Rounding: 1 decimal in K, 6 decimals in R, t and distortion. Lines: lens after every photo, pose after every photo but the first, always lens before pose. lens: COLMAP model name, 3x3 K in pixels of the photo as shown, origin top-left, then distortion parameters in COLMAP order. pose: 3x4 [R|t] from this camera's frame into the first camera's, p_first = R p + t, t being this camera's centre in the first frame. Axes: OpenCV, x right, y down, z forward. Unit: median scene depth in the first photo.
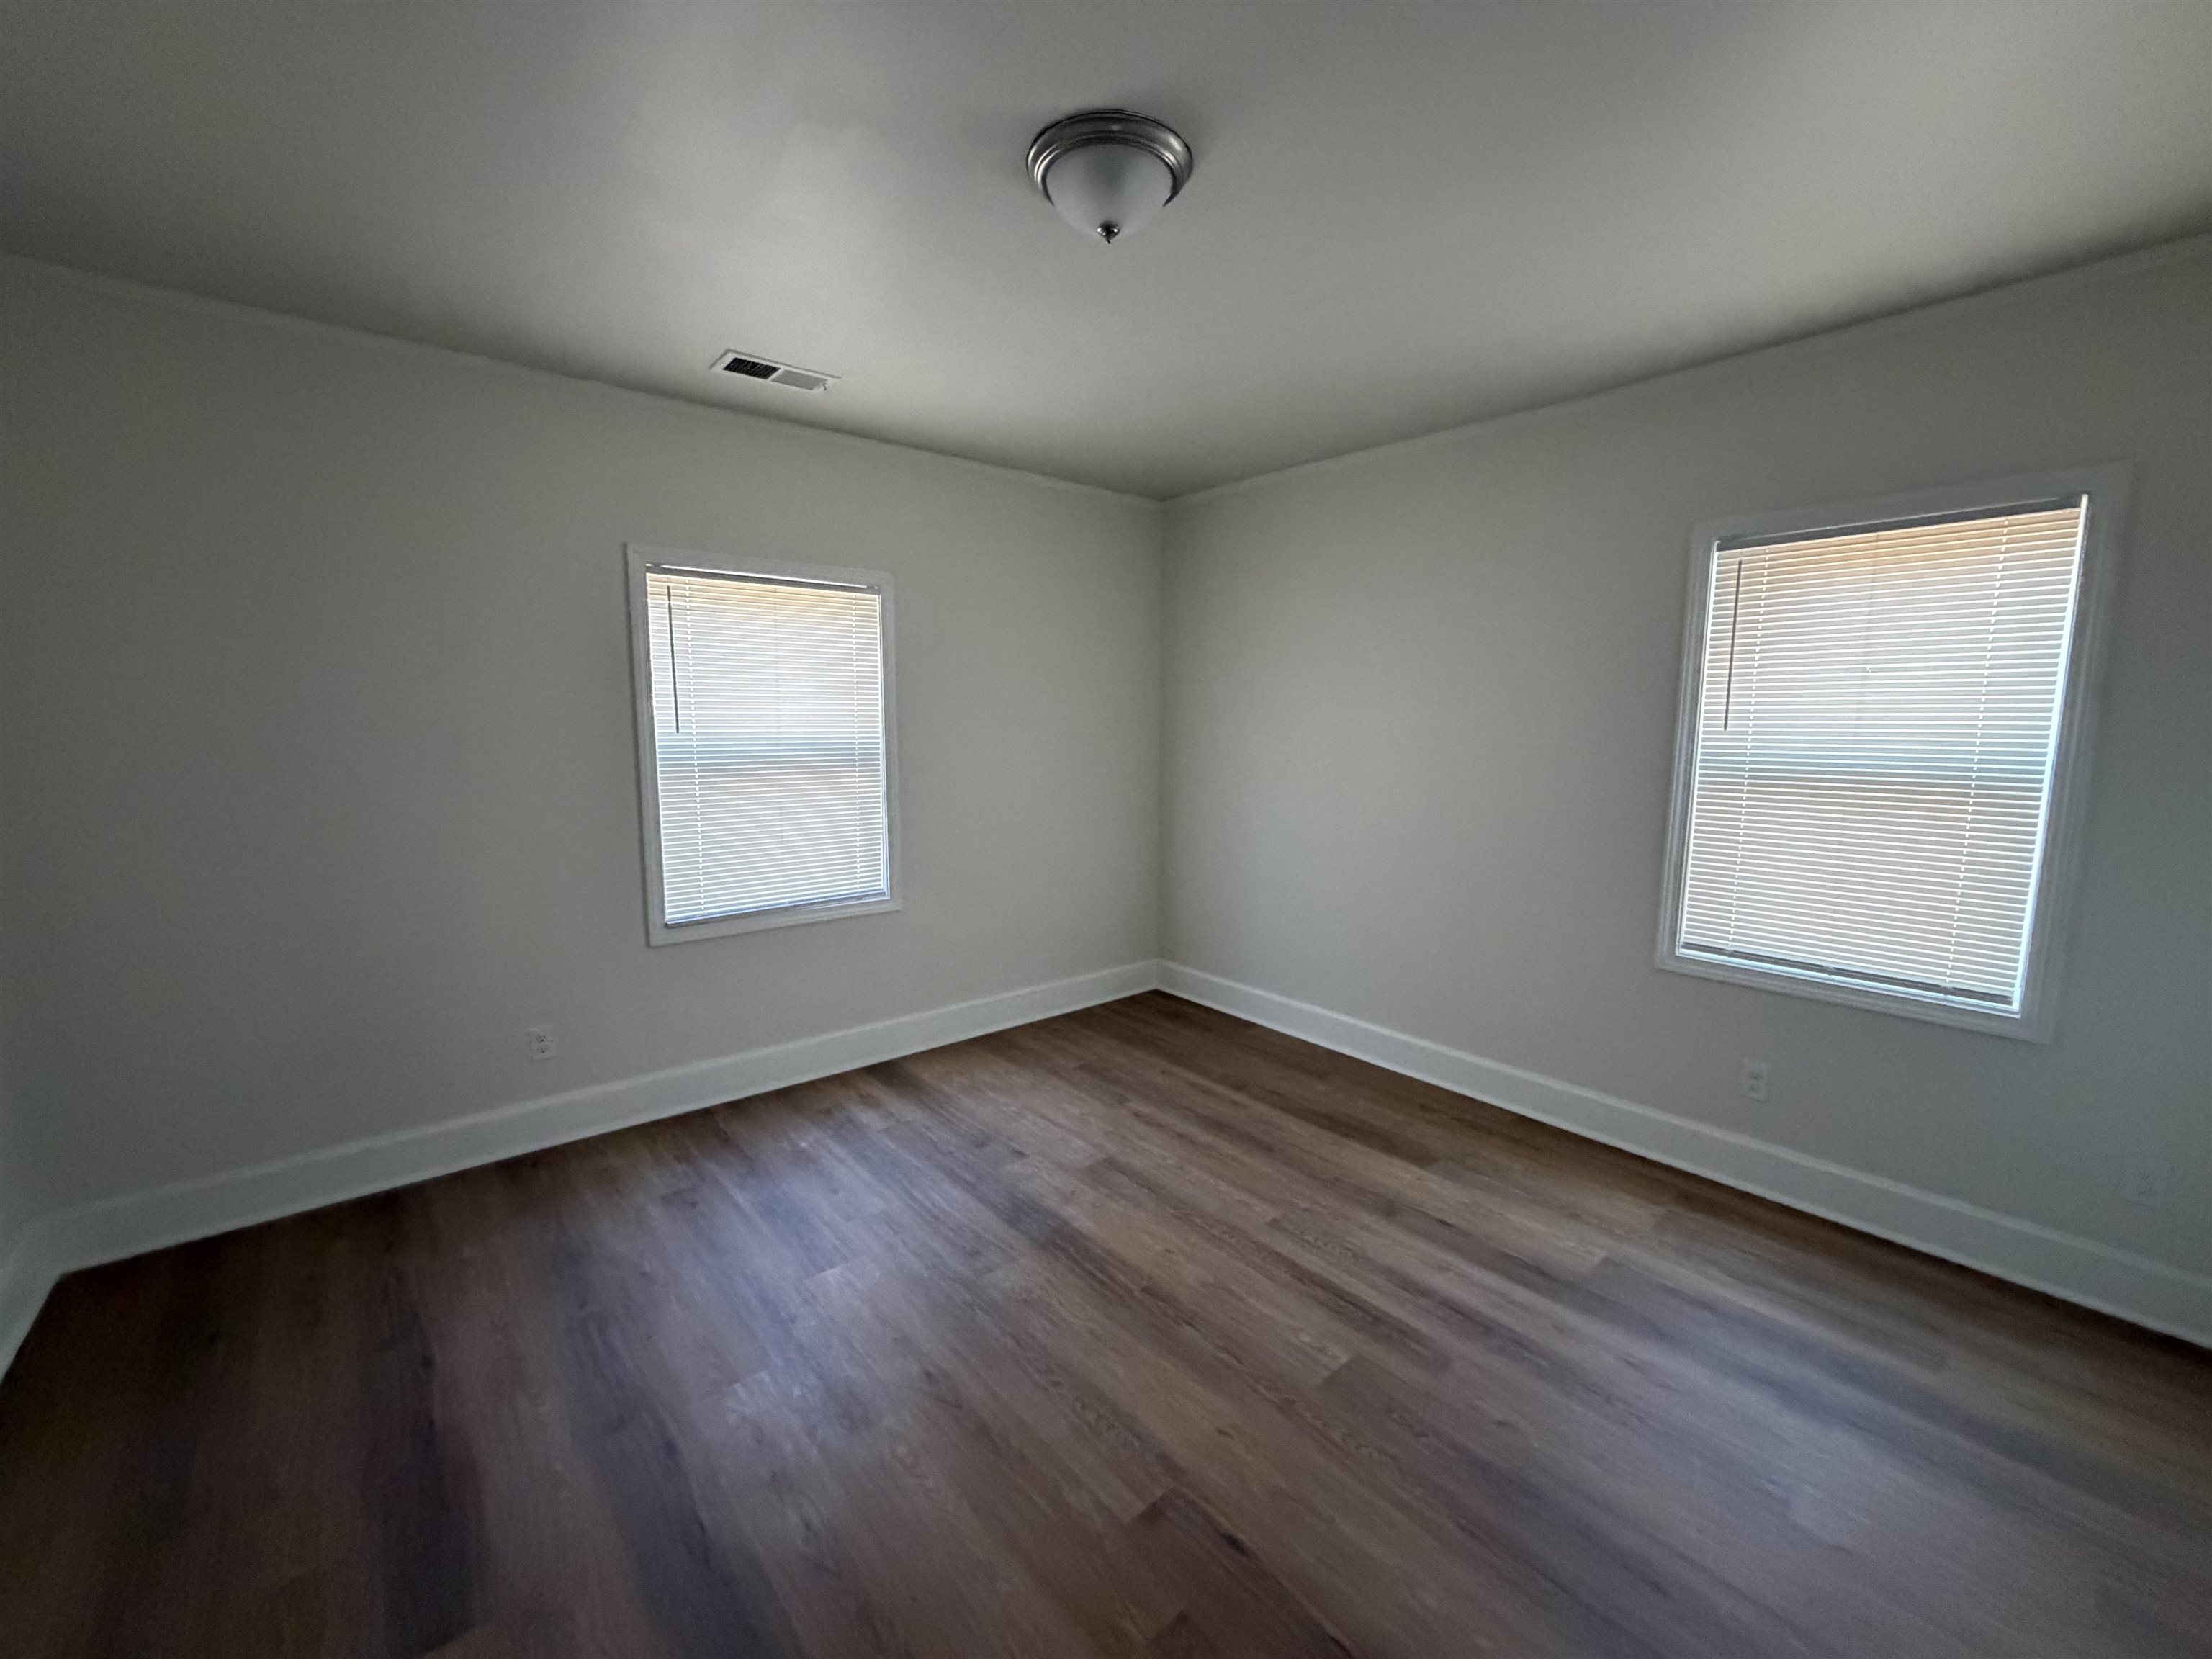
lens RADIAL K [[875.6, 0, 1106.0], [0, 875.6, 829.5], [0, 0, 1]] dist [-0.000308, -0.000008]
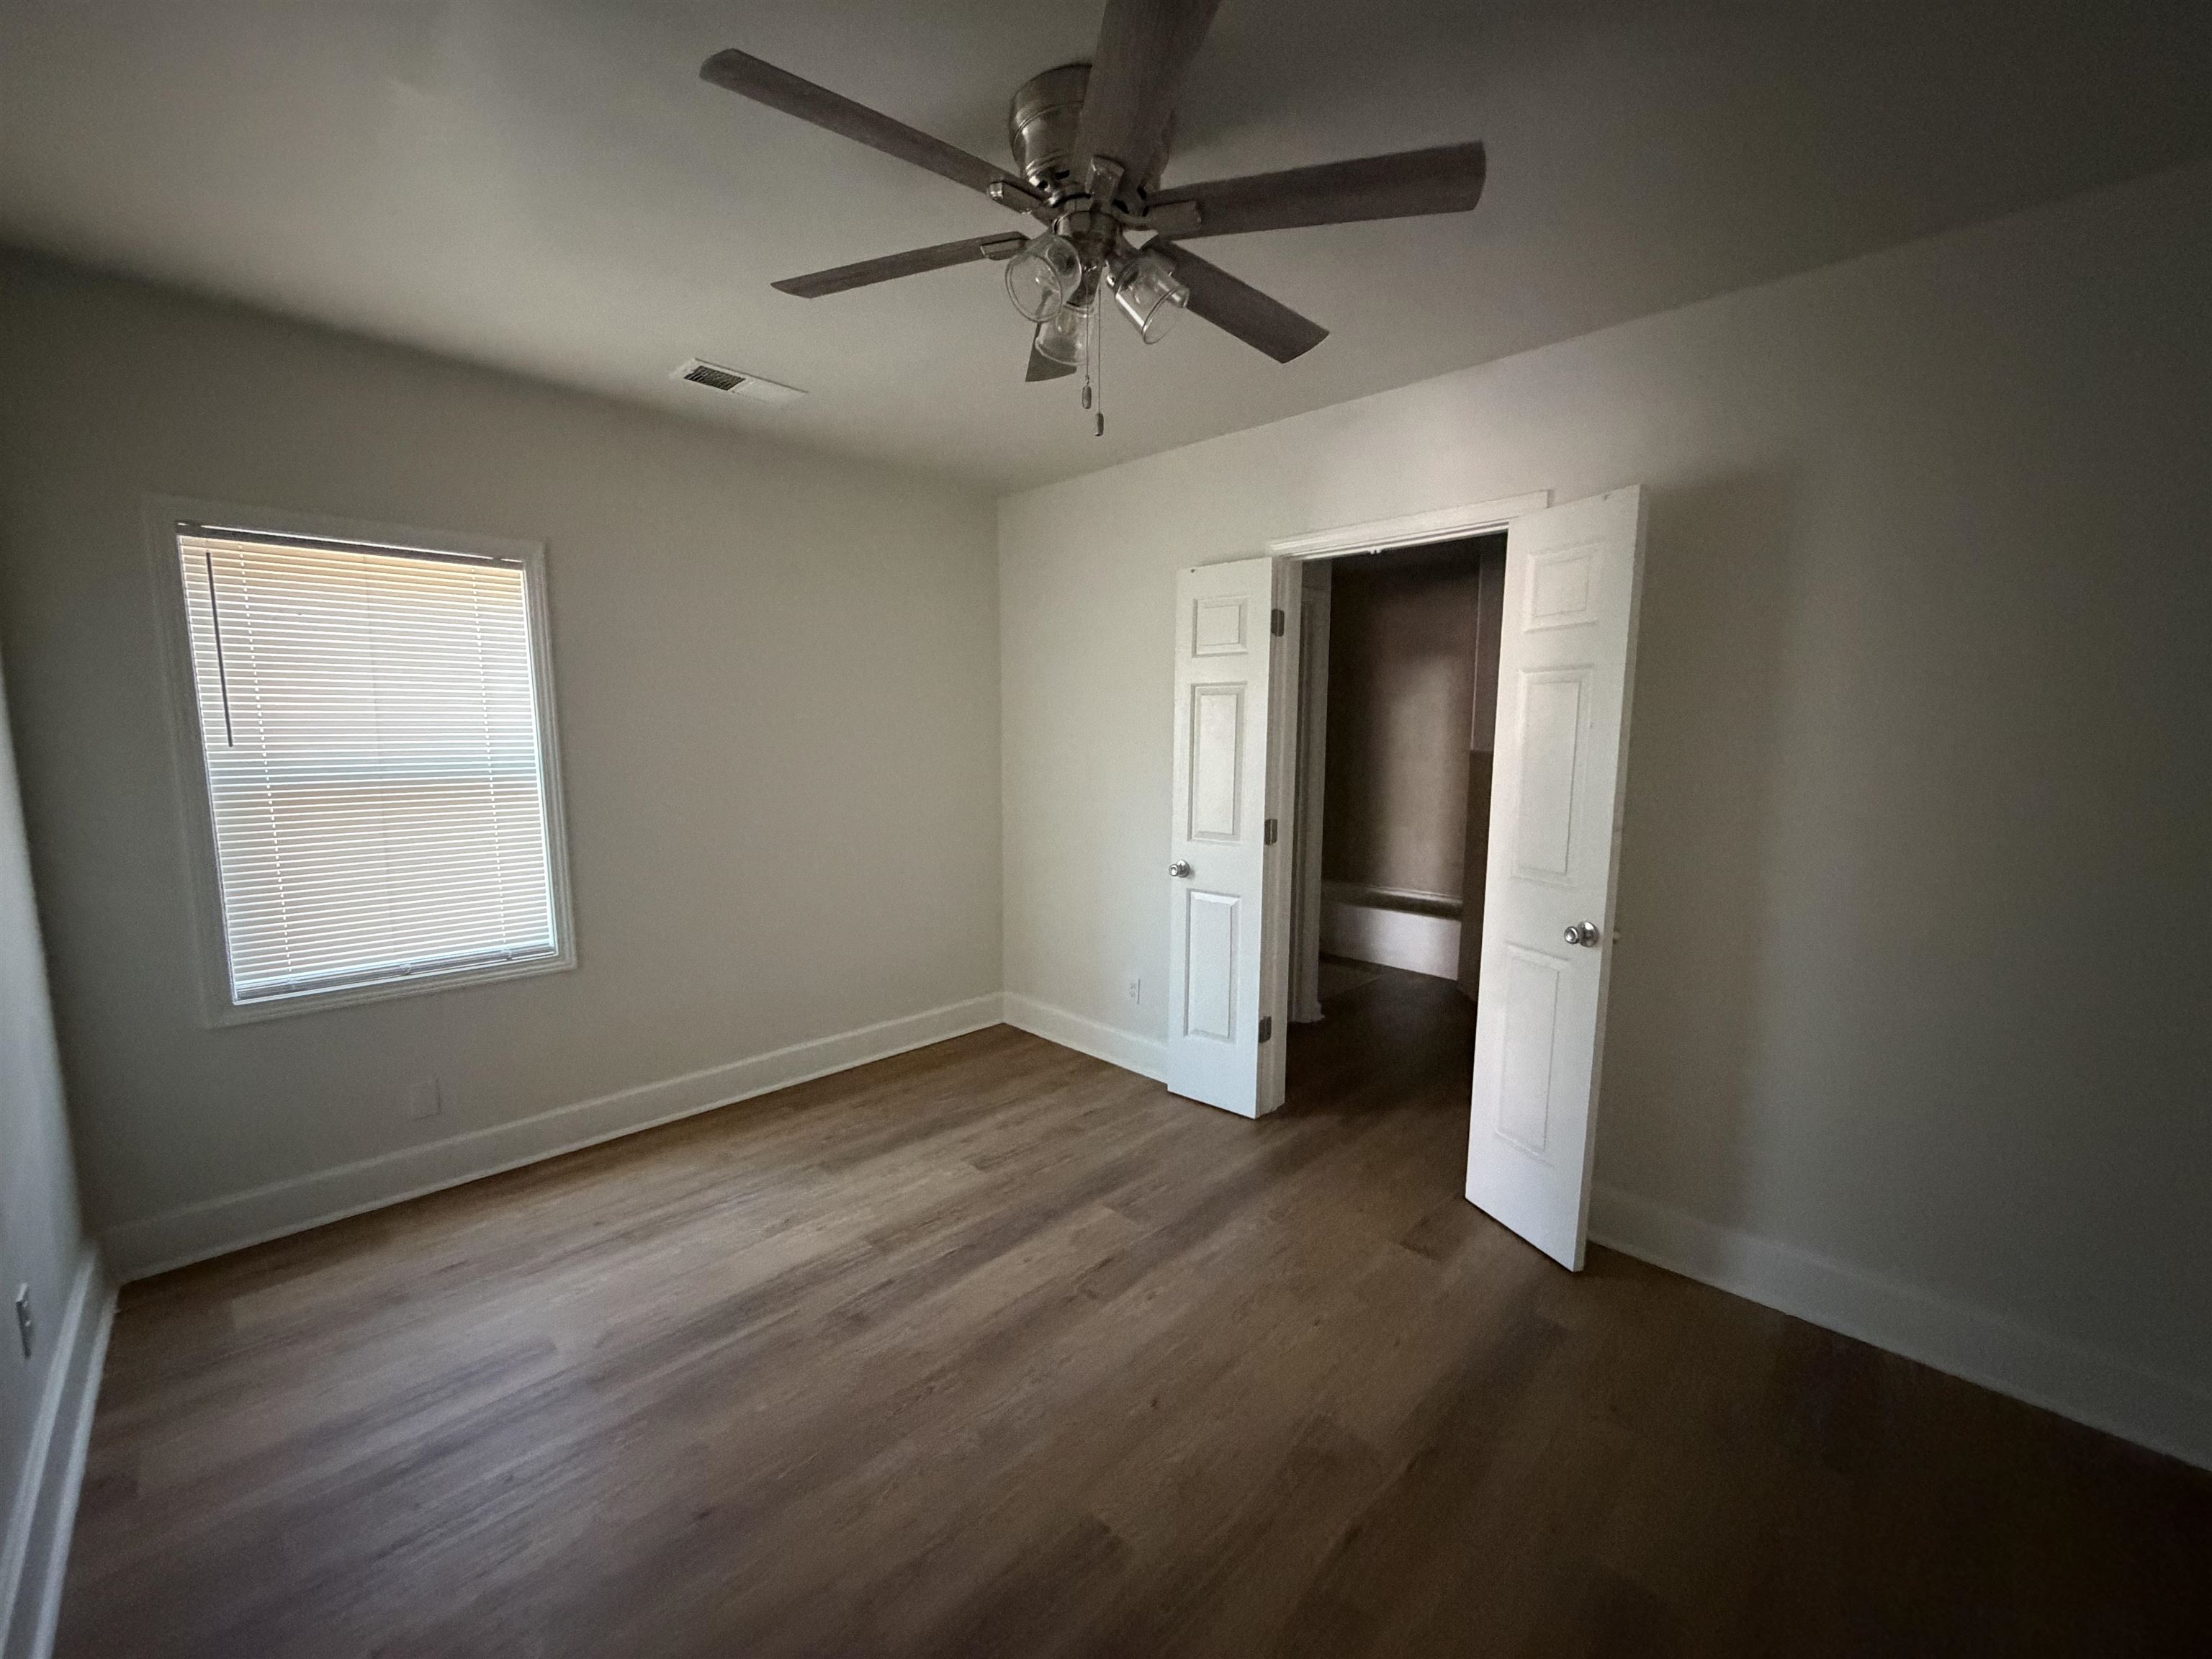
lens RADIAL K [[893.5, 0, 1106.0], [0, 893.5, 829.5], [0, 0, 1]] dist [0.000638, 0.000024]
pose [[0.995696, -0.016001, 0.091291, 0.188576], [0.016924, 0.999813, -0.009341, -0.019694], [-0.091125, 0.010846, 0.995780, 0.165044]]
